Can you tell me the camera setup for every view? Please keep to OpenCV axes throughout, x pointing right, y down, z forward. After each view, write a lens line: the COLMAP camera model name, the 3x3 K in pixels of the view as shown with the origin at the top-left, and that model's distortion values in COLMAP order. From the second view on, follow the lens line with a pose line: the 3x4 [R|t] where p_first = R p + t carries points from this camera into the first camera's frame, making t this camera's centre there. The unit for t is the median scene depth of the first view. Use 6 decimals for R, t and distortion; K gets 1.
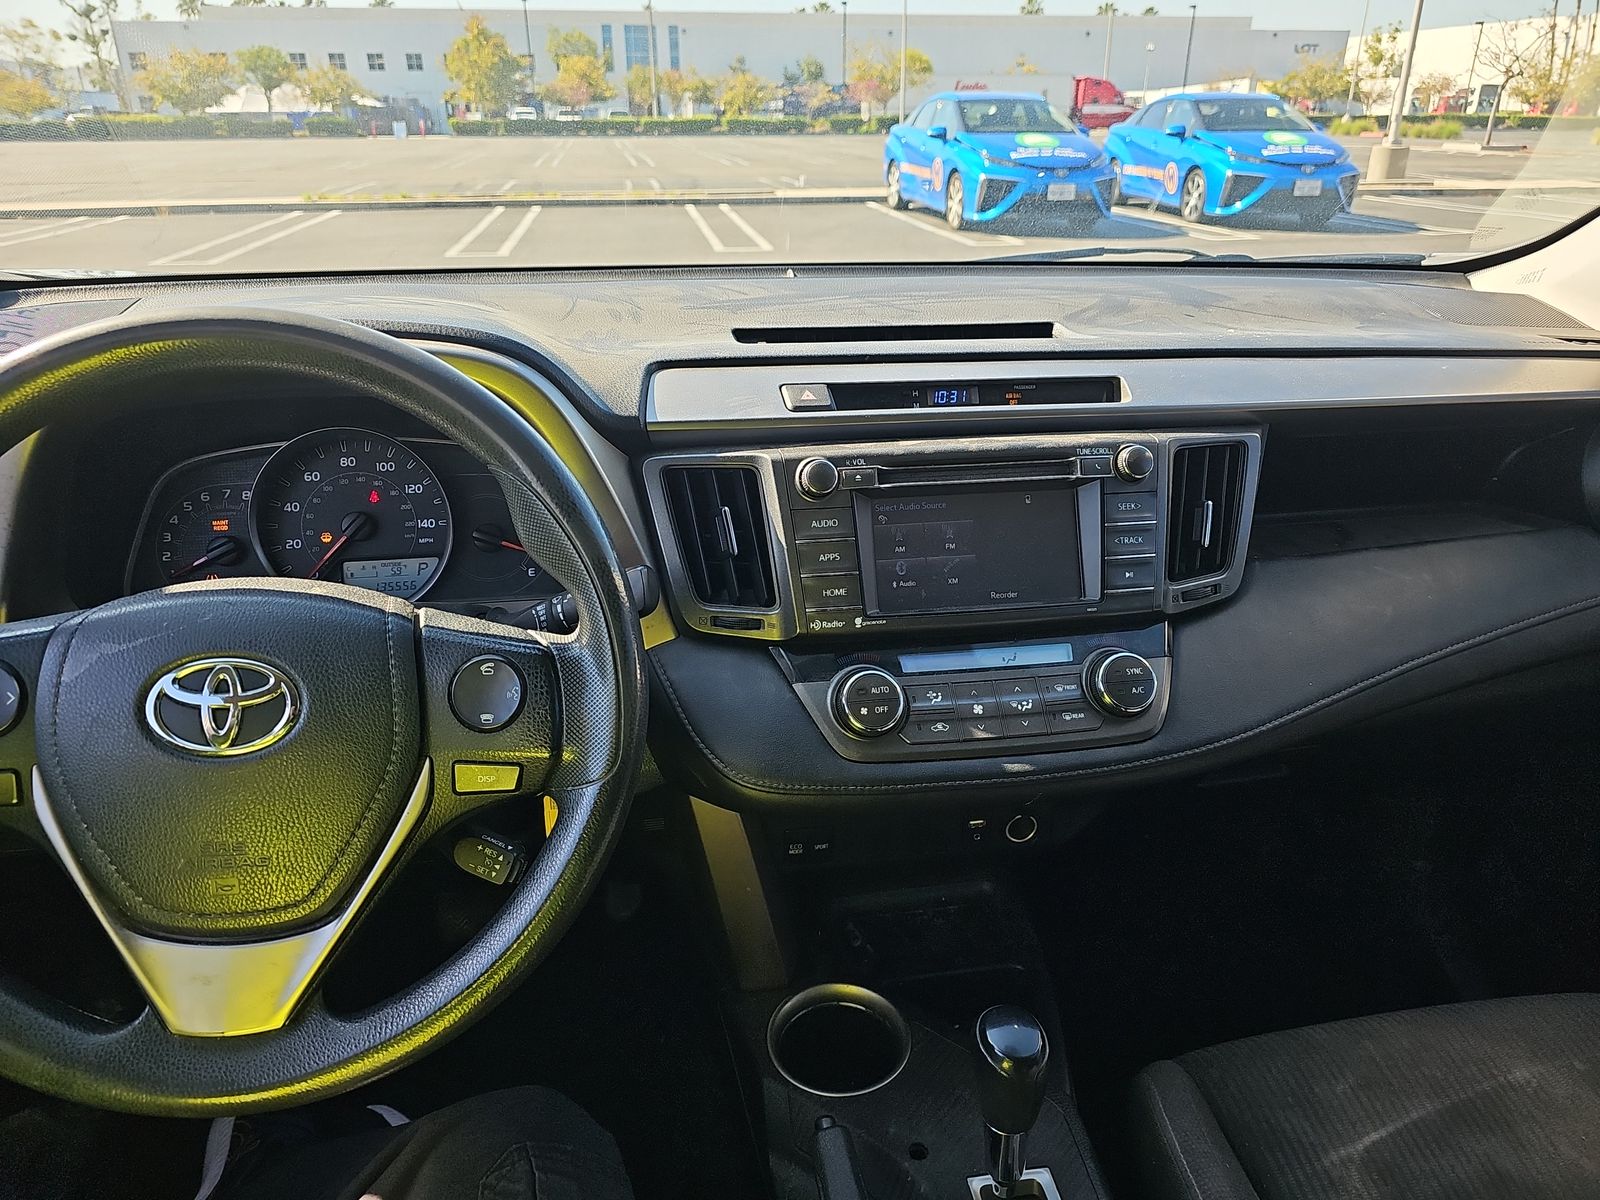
lens RADIAL K [[1053.1, 0, 800.0], [0, 1053.1, 600.0], [0, 0, 1]] dist [0.026969, -0.029417]
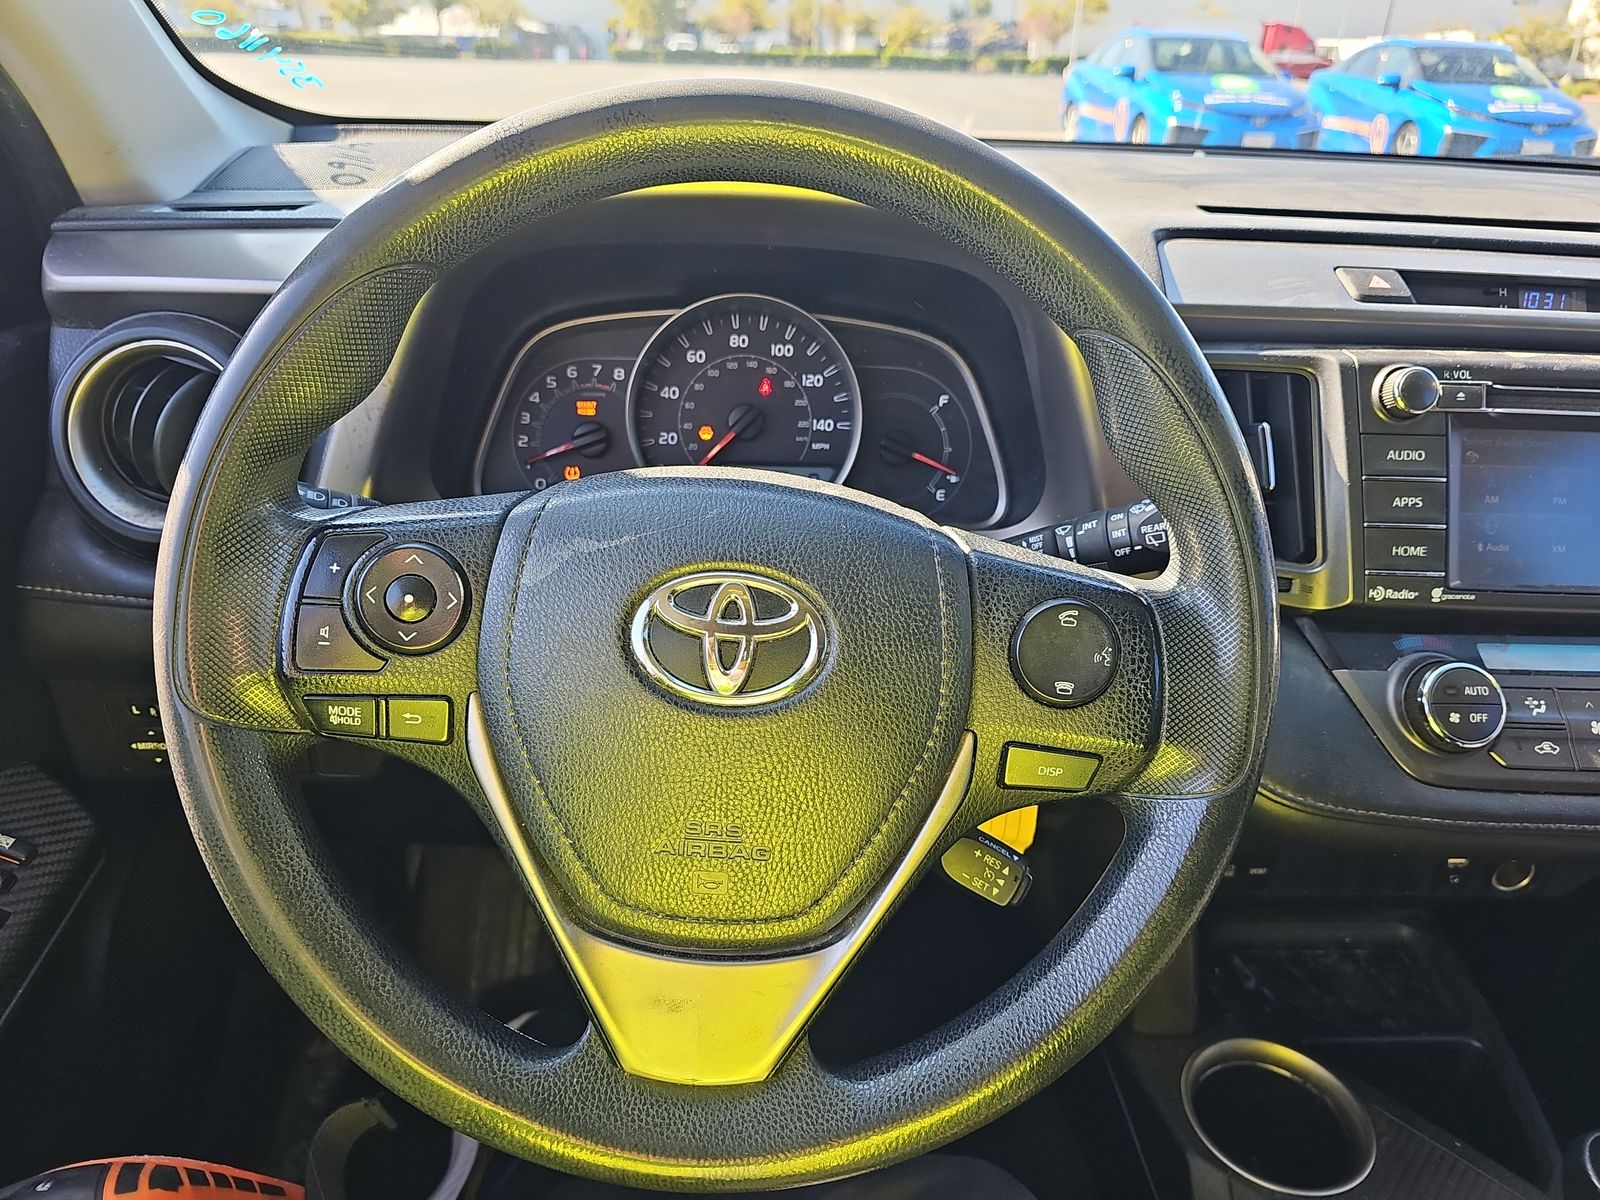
lens RADIAL K [[1060.7, 0, 800.0], [0, 1060.7, 600.0], [0, 0, 1]] dist [0.064337, -0.081736]
pose [[0.989256, 0.089028, -0.115959, -0.298196], [-0.083684, 0.995228, 0.050174, 0.024706], [0.119872, -0.039931, 0.991986, 0.206541]]
